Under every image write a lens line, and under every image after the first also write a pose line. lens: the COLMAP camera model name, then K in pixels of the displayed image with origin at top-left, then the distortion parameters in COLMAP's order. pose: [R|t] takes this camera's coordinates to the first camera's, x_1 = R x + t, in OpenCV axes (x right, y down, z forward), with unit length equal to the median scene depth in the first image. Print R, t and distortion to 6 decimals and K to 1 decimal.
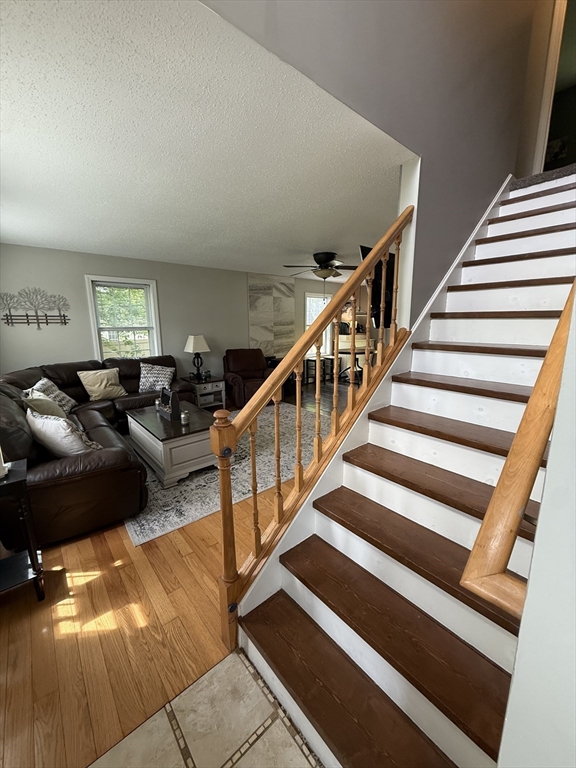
lens RADIAL K [[304.4, 0, 289.6], [0, 304.4, 383.4], [0, 0, 1]] dist [-0.006501, 0.001817]
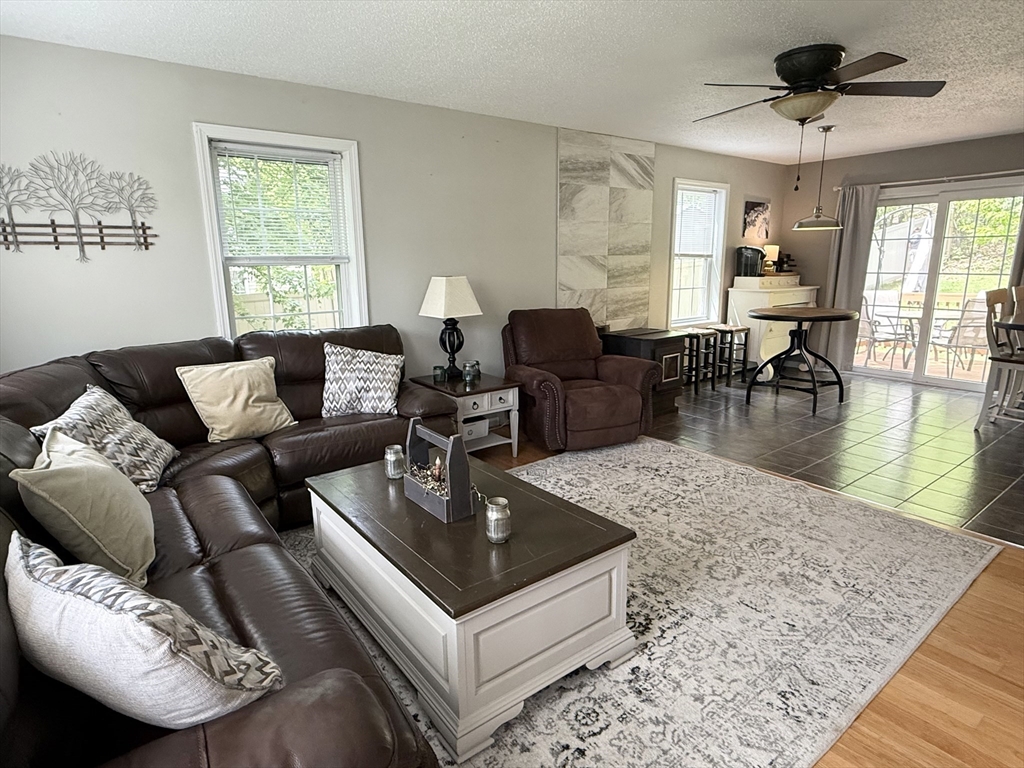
lens RADIAL K [[567.9, 0, 509.9], [0, 567.9, 384.2], [0, 0, 1]] dist [-0.004261, 0.001711]
pose [[0.997584, 0.006254, -0.069192, -0.195258], [-0.005027, 0.999827, 0.017902, -0.029084], [0.069292, -0.017511, 0.997443, 0.266237]]
